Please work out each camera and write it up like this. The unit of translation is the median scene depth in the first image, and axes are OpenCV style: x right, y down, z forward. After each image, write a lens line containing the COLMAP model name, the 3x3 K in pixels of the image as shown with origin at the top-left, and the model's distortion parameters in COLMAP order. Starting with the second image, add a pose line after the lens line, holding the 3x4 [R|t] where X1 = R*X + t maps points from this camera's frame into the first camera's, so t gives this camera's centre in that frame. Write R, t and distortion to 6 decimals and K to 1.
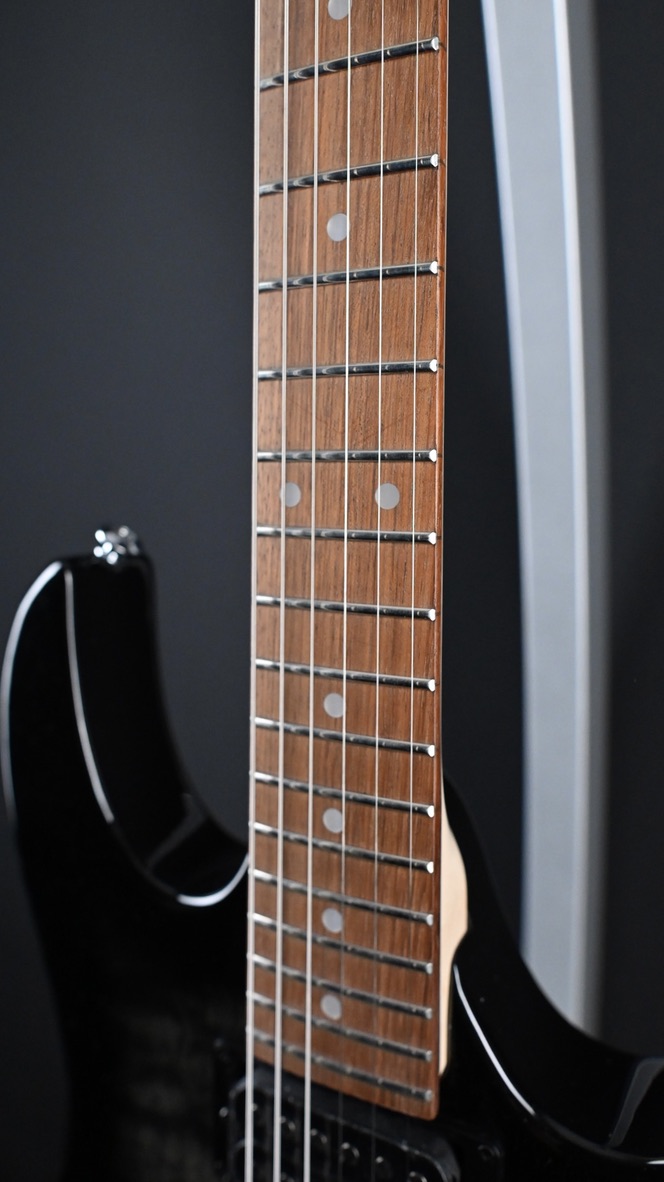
lens RADIAL K [[966.9, 0, 332.0], [0, 966.9, 591.0], [0, 0, 1]] dist [0.014001, -0.000092]
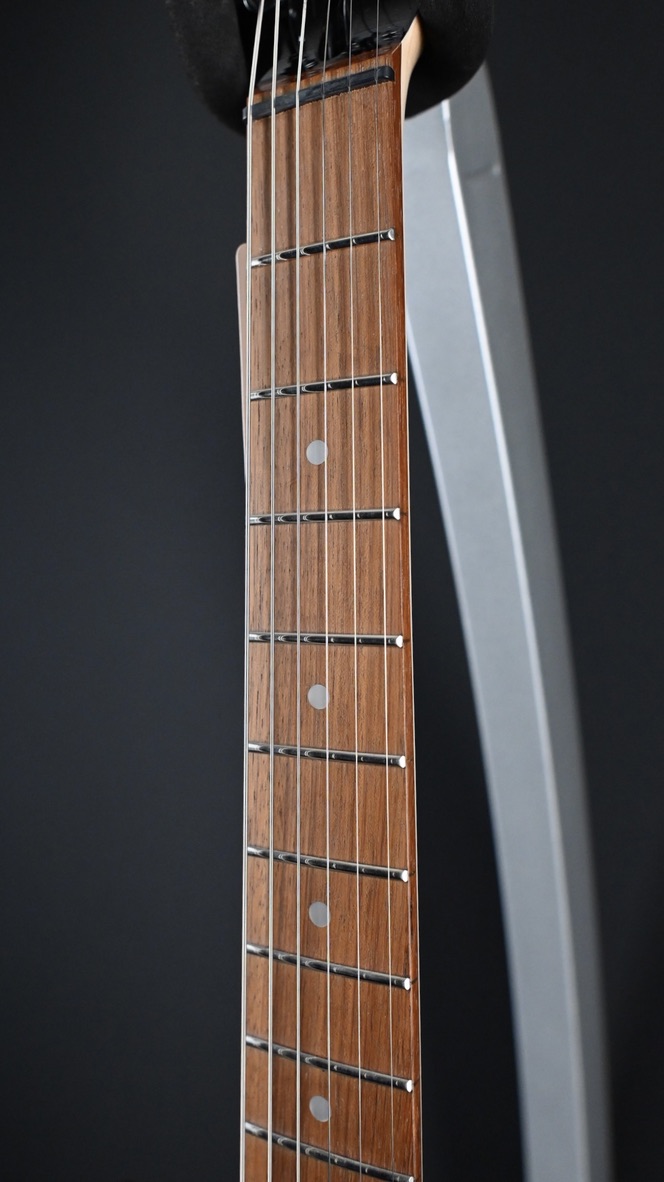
lens RADIAL K [[839.5, 0, 364.8], [0, 839.5, 591.0], [0, 0, 1]] dist [0.052782, -0.001909]
pose [[0.998042, -0.013542, 0.061067, 0.001632], [0.020557, 0.993066, -0.115745, -0.231535], [-0.059077, 0.116774, 0.991400, -0.001034]]
